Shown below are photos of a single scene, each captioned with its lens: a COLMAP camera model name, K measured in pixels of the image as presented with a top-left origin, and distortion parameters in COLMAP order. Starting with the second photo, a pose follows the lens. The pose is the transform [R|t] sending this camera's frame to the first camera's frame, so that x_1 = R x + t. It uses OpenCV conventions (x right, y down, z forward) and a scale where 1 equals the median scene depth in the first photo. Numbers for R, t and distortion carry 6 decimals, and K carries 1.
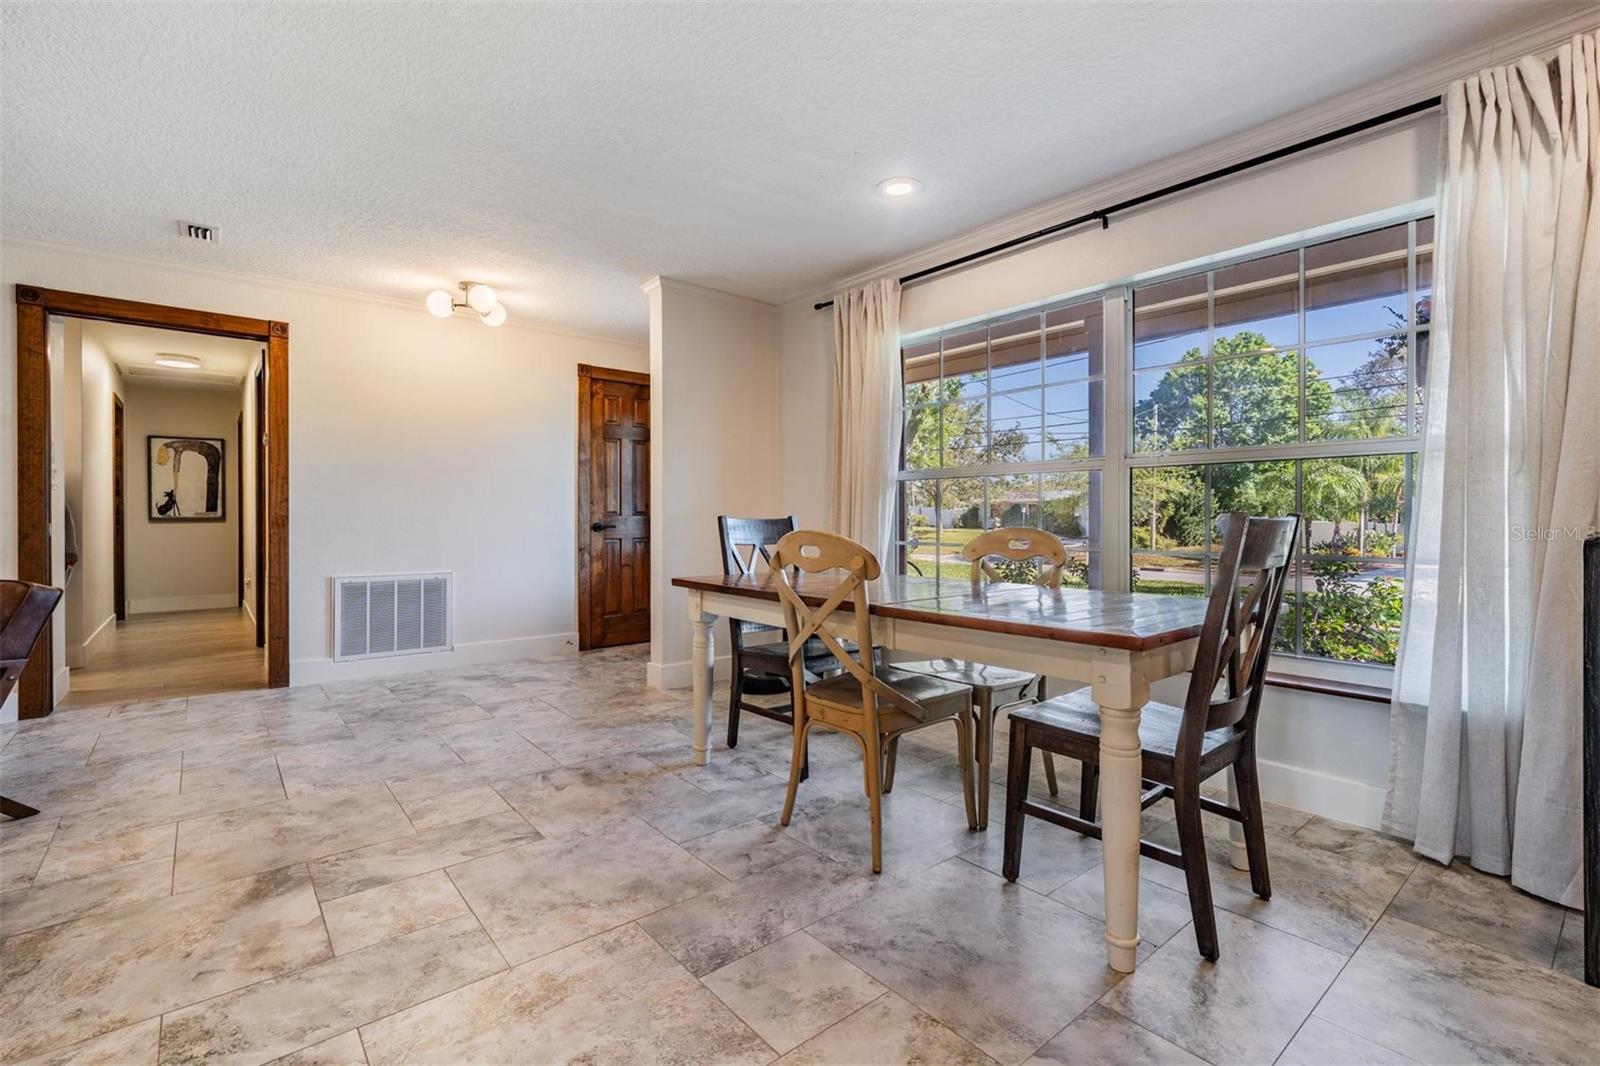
lens RADIAL K [[715.6, 0, 796.6], [0, 715.6, 527.6], [0, 0, 1]] dist [0.001116, -0.000749]
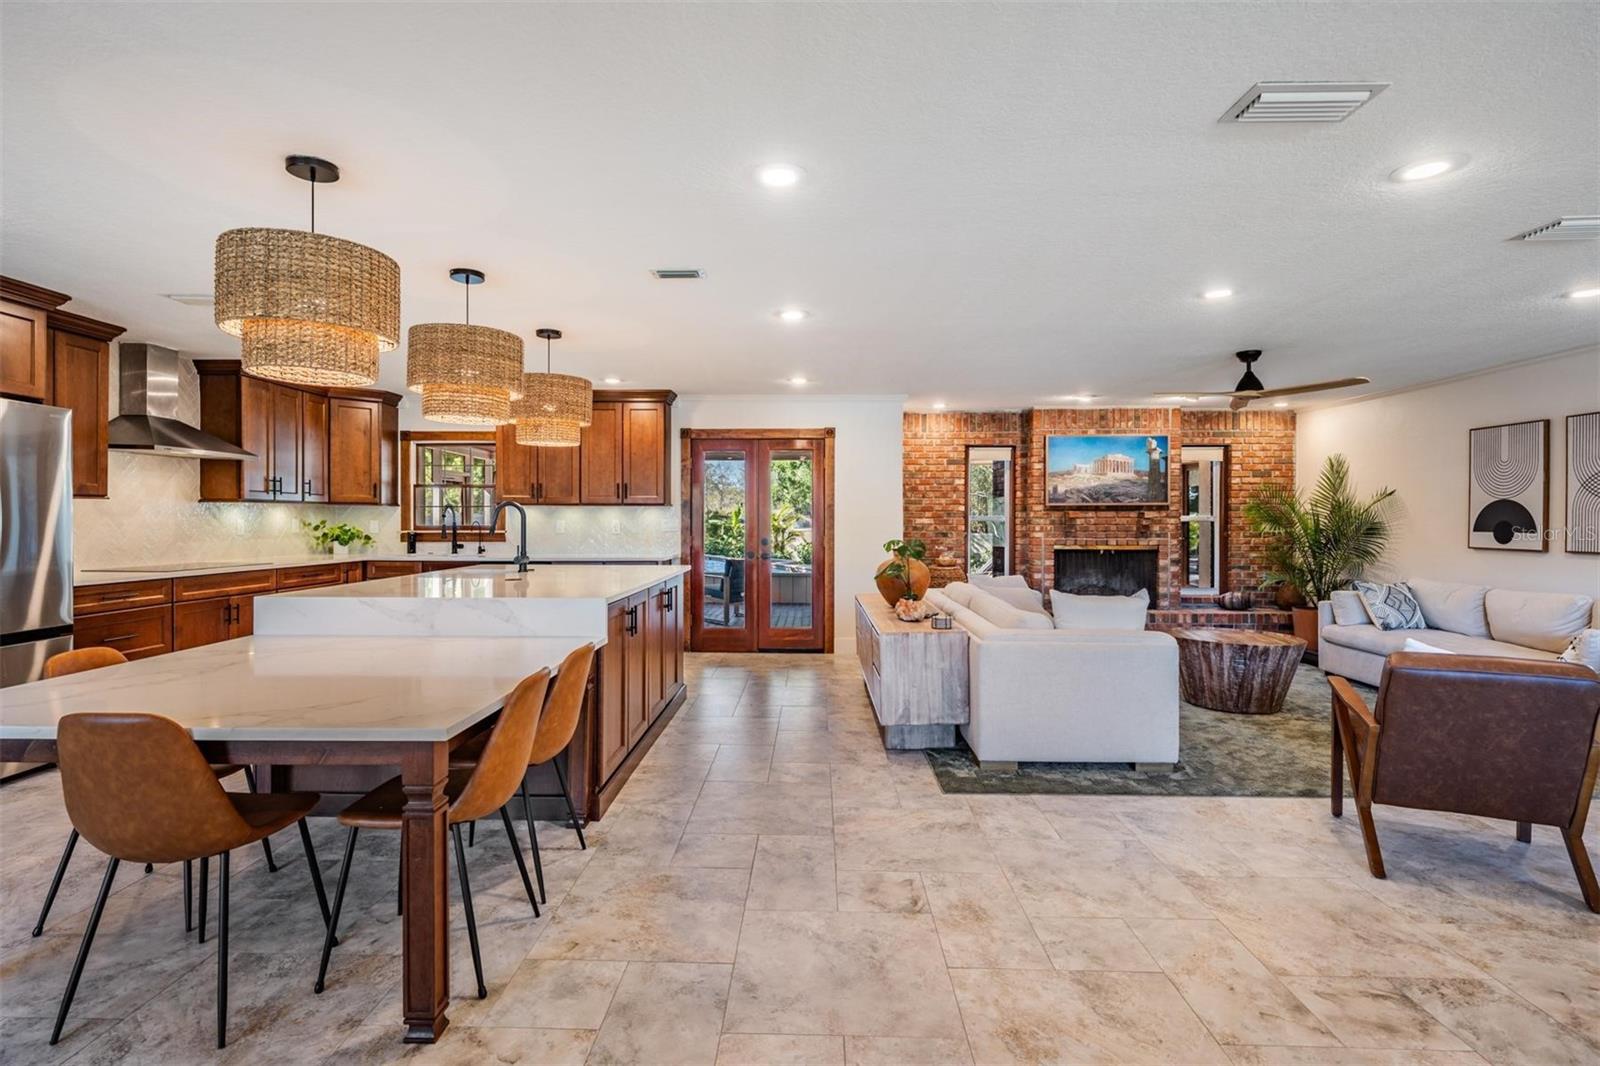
lens RADIAL K [[783.0, 0, 794.6], [0, 783.0, 521.4], [0, 0, 1]] dist [0.004080, -0.000828]
pose [[-0.660670, 0.002297, -0.750673, 0.695433], [-0.012152, 0.999832, 0.013755, -0.117026], [0.750578, 0.018210, -0.660531, 0.620937]]
